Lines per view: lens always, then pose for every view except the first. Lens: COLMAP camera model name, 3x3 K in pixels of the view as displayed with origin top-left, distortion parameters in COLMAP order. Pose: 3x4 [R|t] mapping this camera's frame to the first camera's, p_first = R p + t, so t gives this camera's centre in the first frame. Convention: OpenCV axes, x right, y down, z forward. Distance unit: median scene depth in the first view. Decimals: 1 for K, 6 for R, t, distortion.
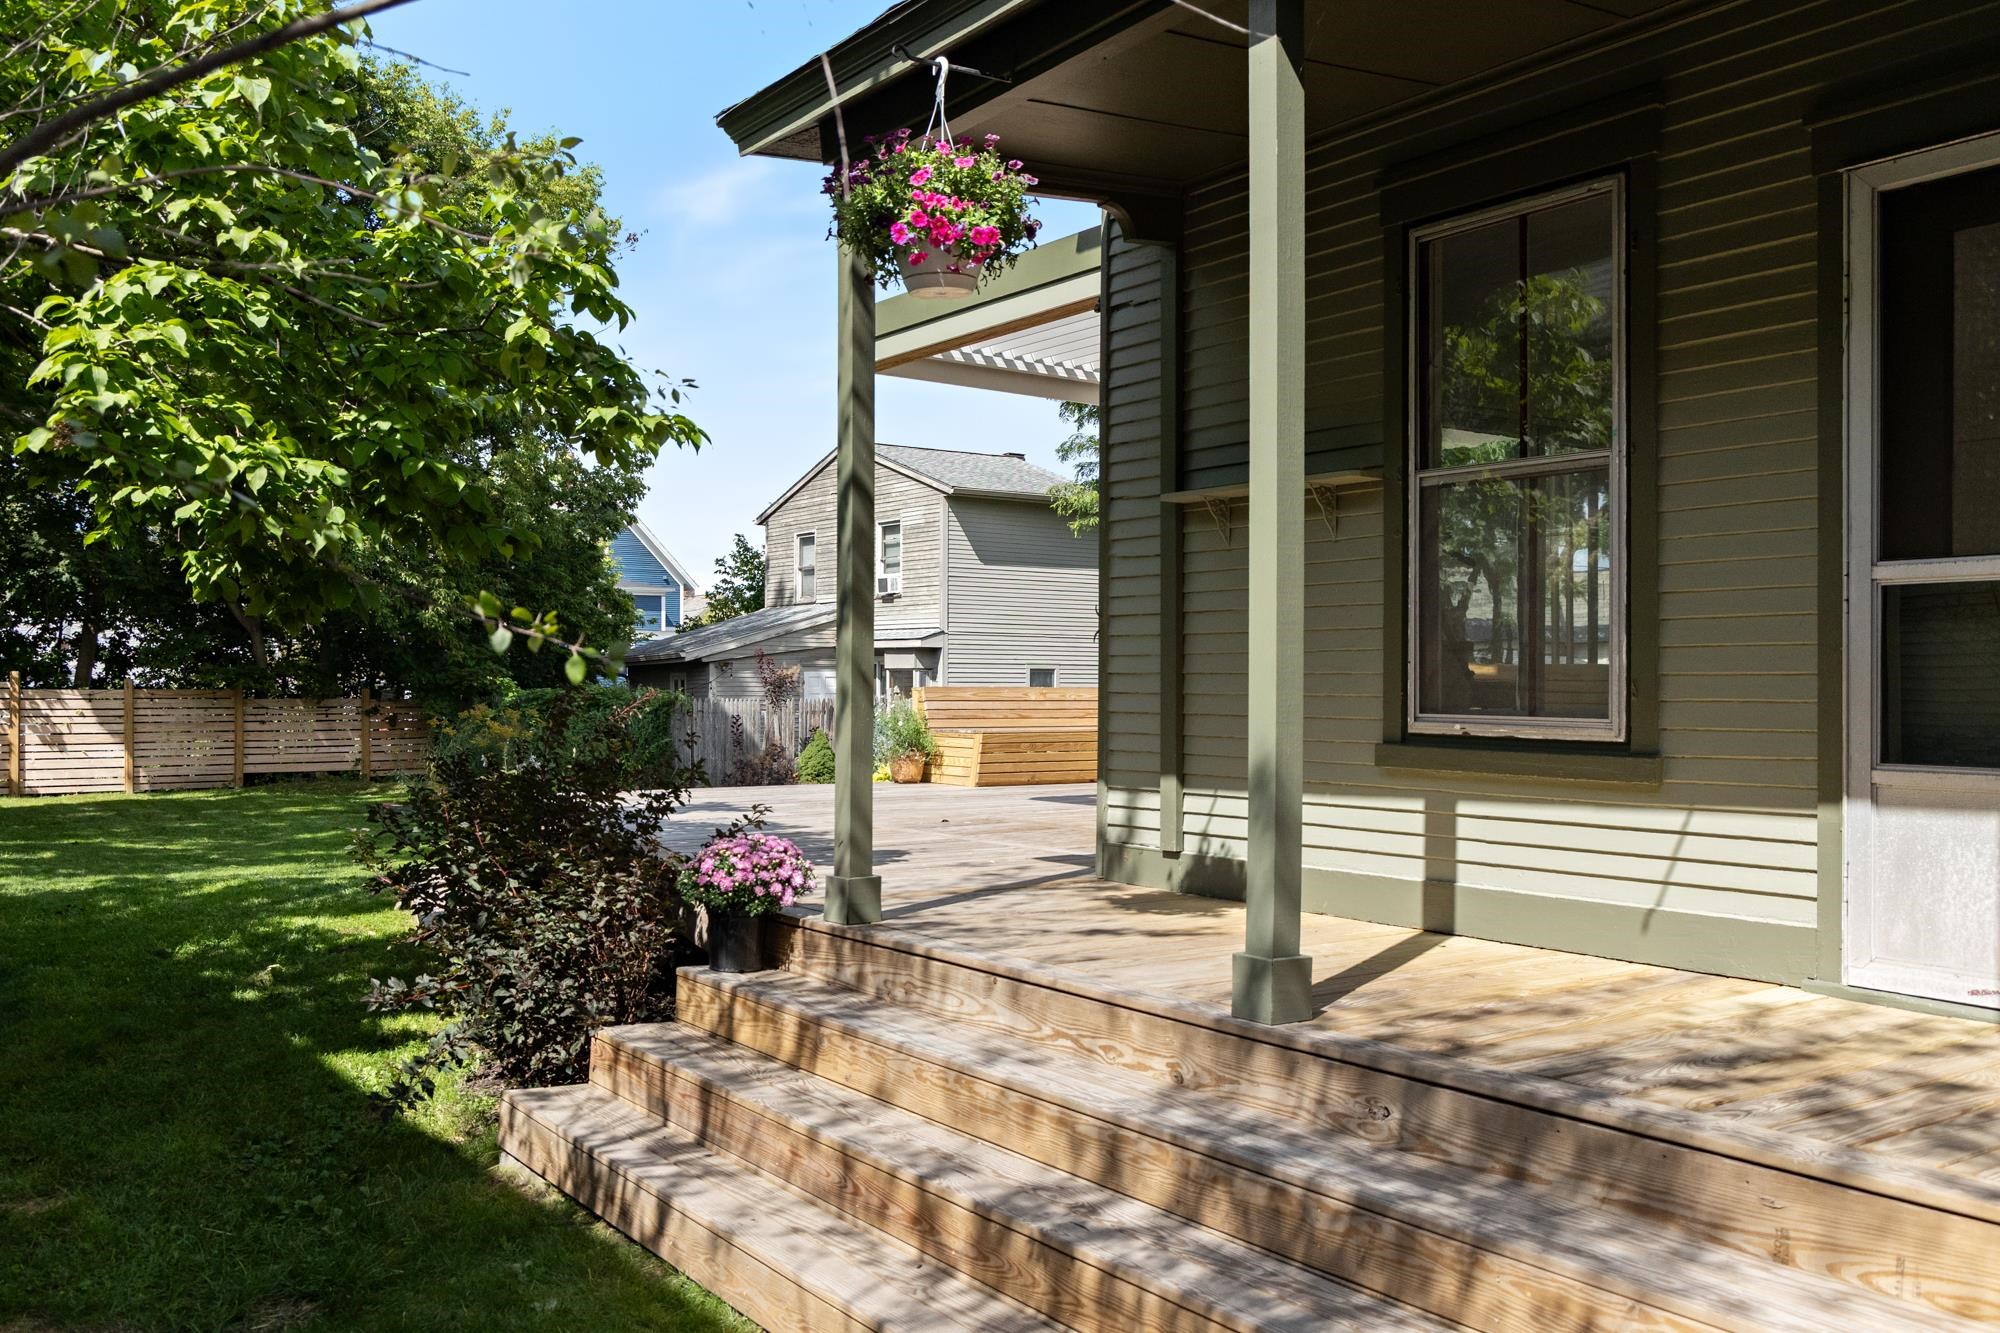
lens RADIAL K [[1668.7, 0, 1015.7], [0, 1668.7, 684.7], [0, 0, 1]] dist [-0.001834, 0.012039]
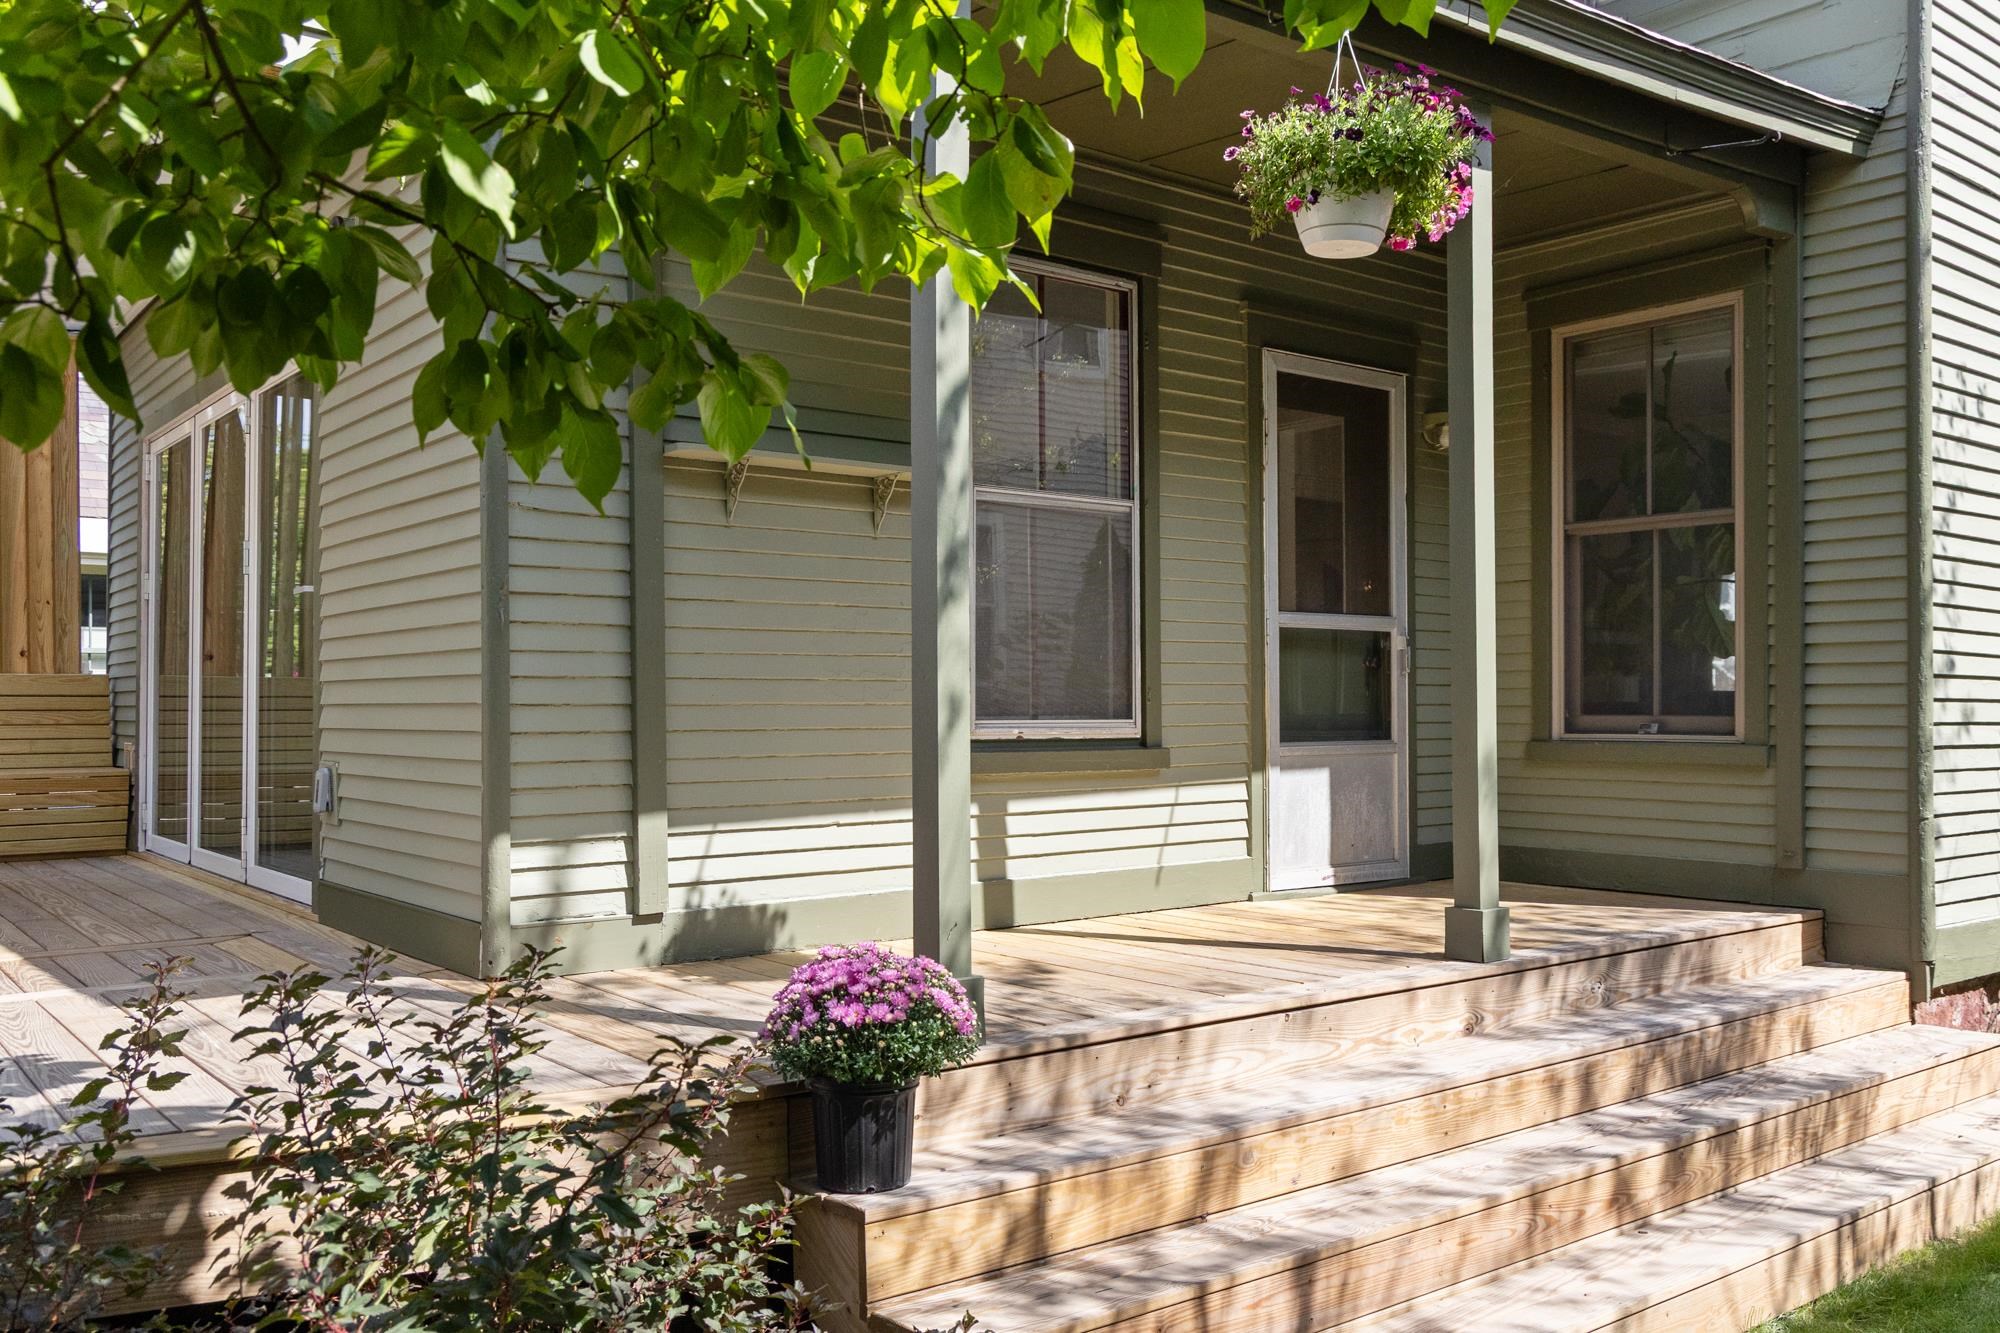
lens RADIAL K [[1668.7, 0, 1010.7], [0, 1668.7, 680.6], [0, 0, 1]] dist [-0.001834, 0.012039]
pose [[-0.044603, 0.012329, 0.998929, -0.891434], [0.005931, 0.999909, -0.012076, 0.006402], [-0.998987, 0.005386, -0.044672, 1.168143]]
